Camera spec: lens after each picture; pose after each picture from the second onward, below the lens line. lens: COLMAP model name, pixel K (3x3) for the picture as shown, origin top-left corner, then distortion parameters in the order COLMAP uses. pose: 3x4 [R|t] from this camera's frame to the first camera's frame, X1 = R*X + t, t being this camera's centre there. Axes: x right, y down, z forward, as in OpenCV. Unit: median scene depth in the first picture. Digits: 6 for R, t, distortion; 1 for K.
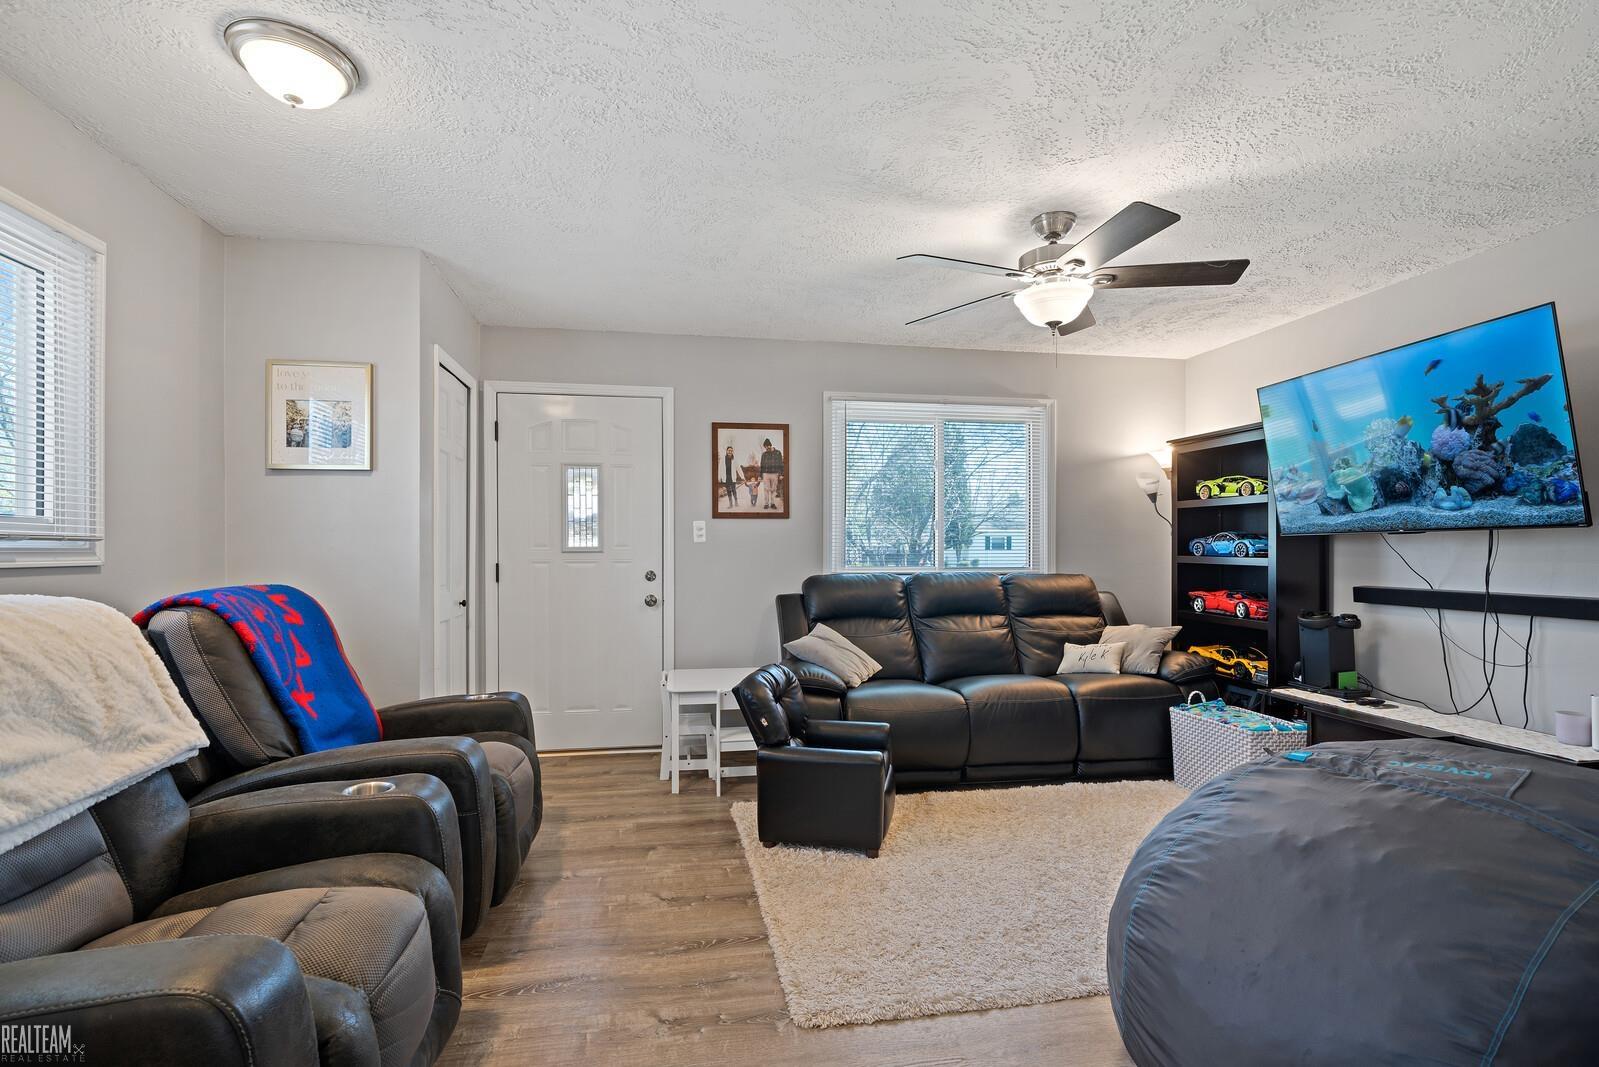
lens RADIAL K [[740.2, 0, 798.7], [0, 740.2, 538.0], [0, 0, 1]] dist [0.001184, 0.000189]
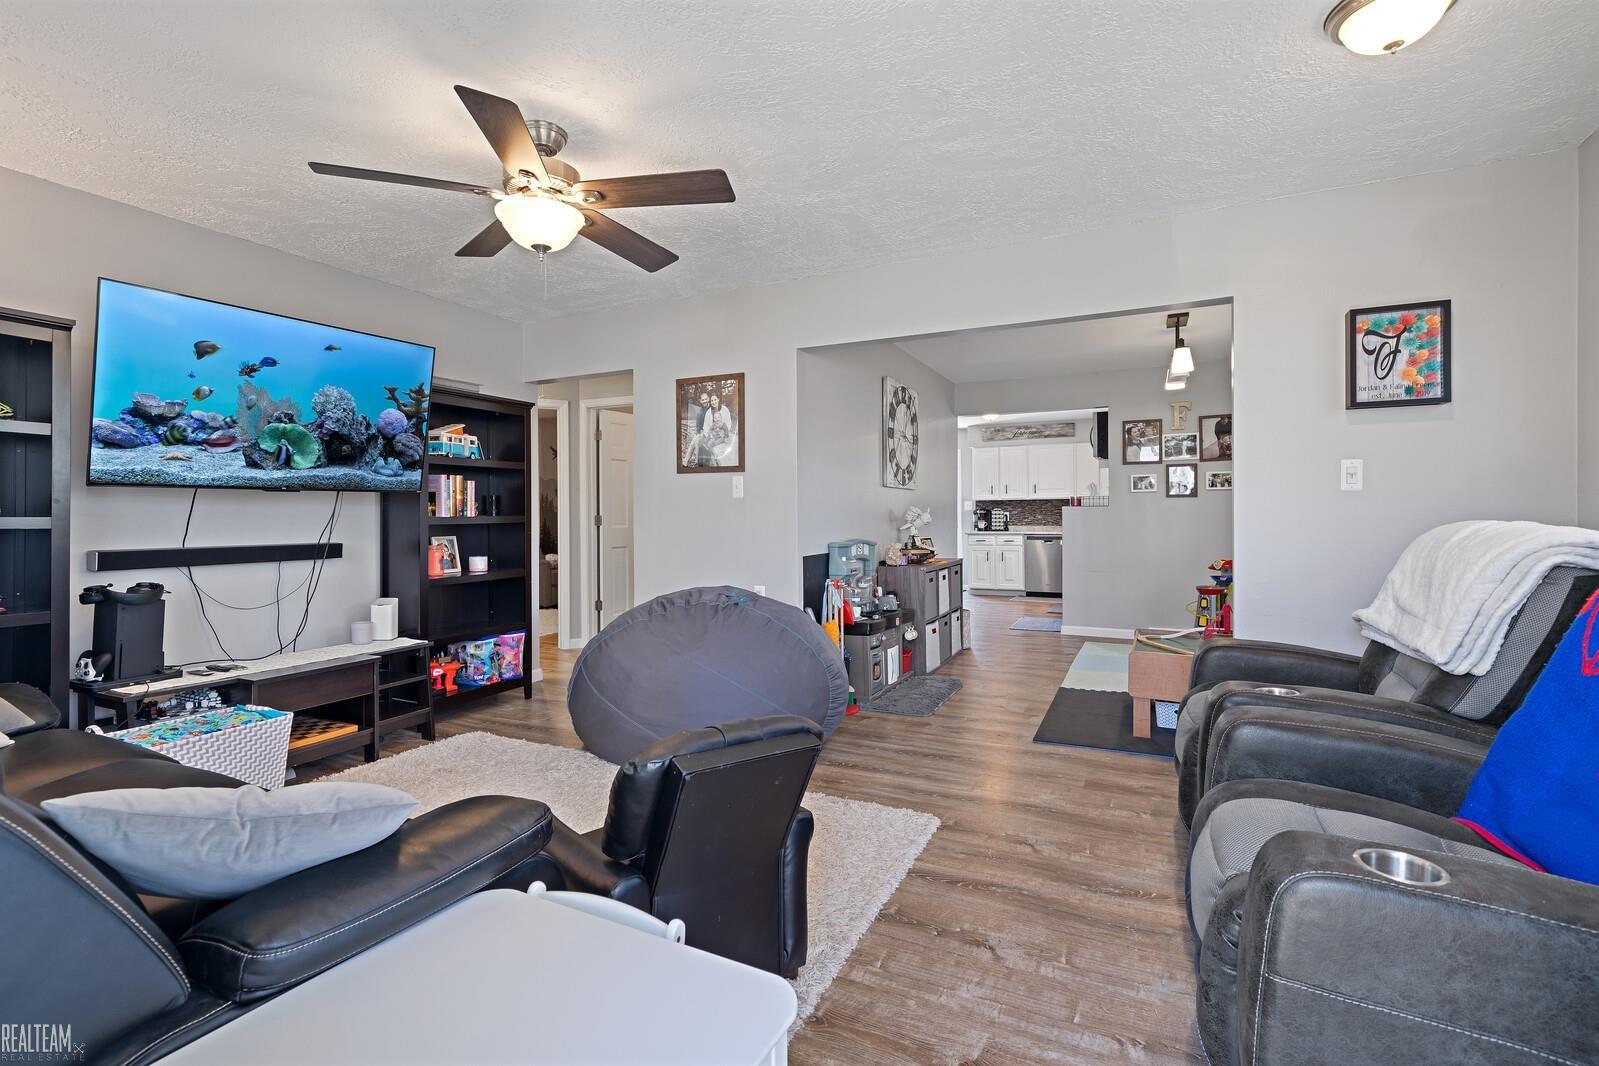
lens RADIAL K [[740.2, 0, 761.6], [0, 740.2, 523.3], [0, 0, 1]] dist [0.001184, 0.000189]
pose [[-0.780699, -0.004192, 0.624893, -0.433828], [-0.006616, 0.999977, -0.001558, 0.042573], [-0.624872, -0.005351, -0.780709, 1.595413]]
